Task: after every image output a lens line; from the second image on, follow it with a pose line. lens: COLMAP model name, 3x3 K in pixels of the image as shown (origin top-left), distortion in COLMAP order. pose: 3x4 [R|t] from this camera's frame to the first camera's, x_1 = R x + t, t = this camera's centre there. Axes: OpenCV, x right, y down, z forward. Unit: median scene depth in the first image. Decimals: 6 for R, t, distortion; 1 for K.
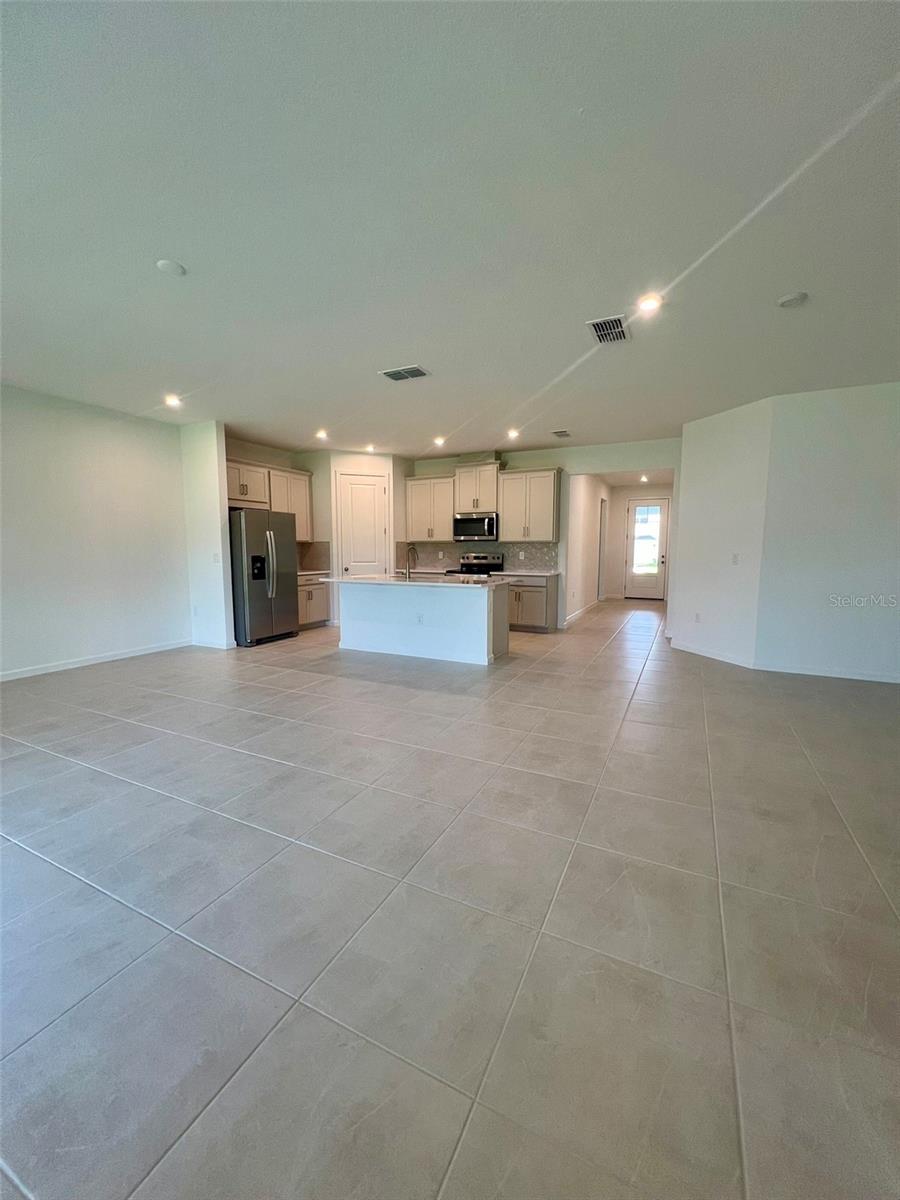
lens RADIAL K [[481.2, 0, 450.0], [0, 481.2, 600.0], [0, 0, 1]] dist [-0.000569, 0.000685]
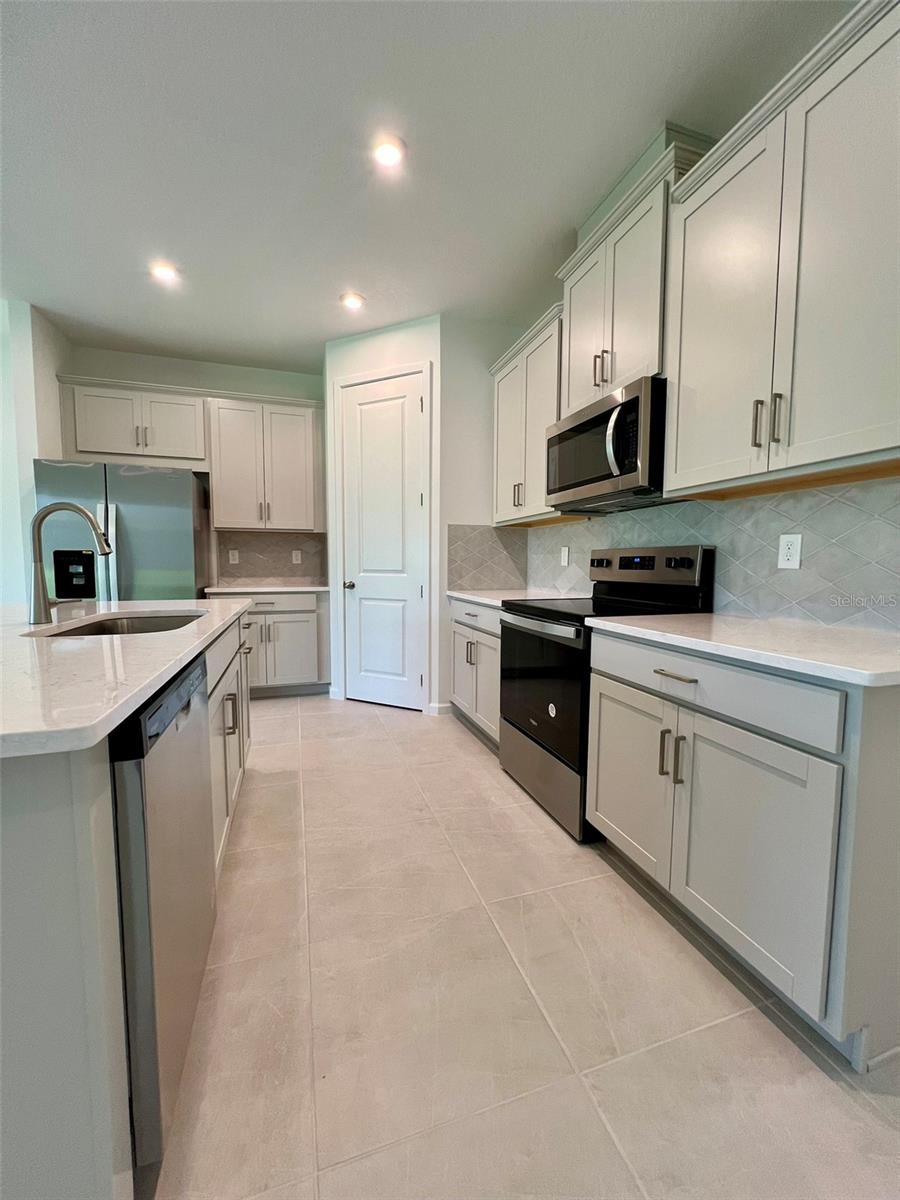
lens RADIAL K [[478.0, 0, 450.0], [0, 478.0, 600.0], [0, 0, 1]] dist [0.001511, 0.000339]
pose [[0.700678, 0.057971, -0.711119, 0.200904], [-0.081772, 0.996651, 0.000676, -0.059510], [0.708777, 0.057676, 0.703071, 0.756909]]
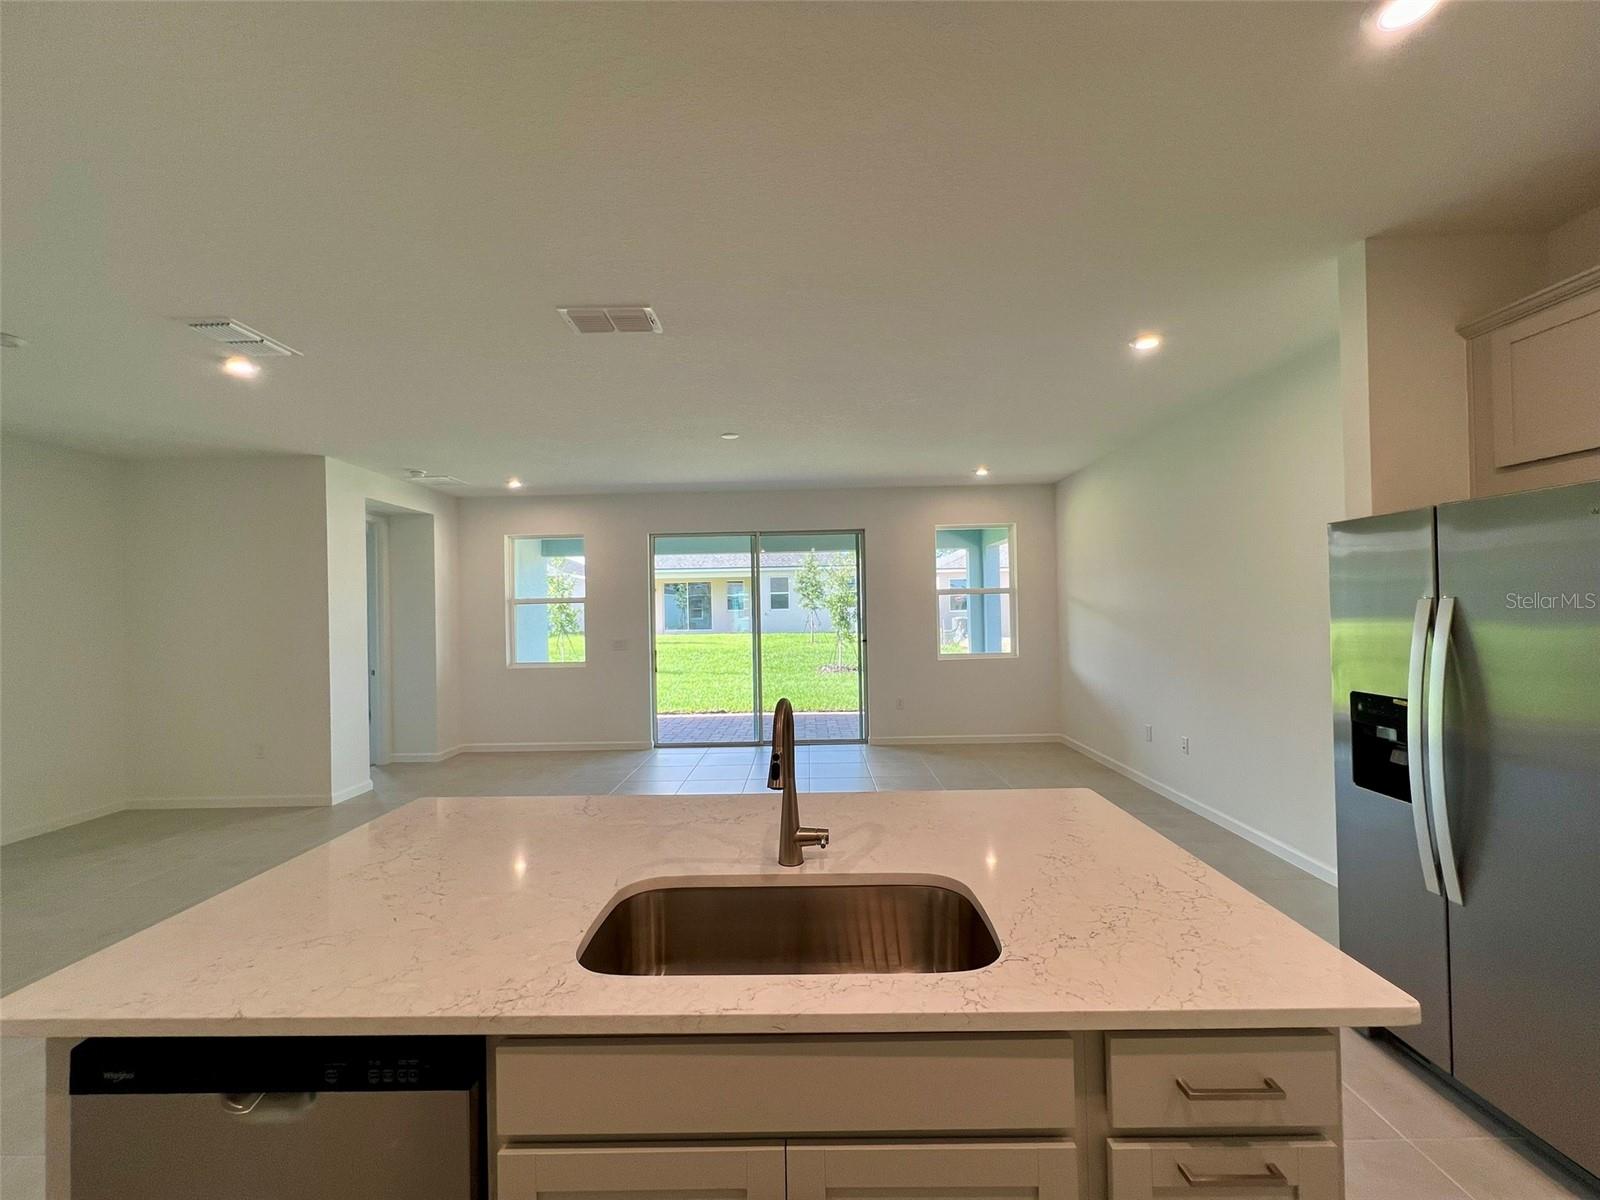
lens RADIAL K [[637.3, 0, 800.0], [0, 637.3, 600.0], [0, 0, 1]] dist [0.001511, 0.000339]
pose [[-0.902121, 0.012808, -0.431293, 0.012782], [-0.027271, 0.995868, 0.086617, -0.132004], [0.430621, 0.089901, -0.898044, 0.948030]]
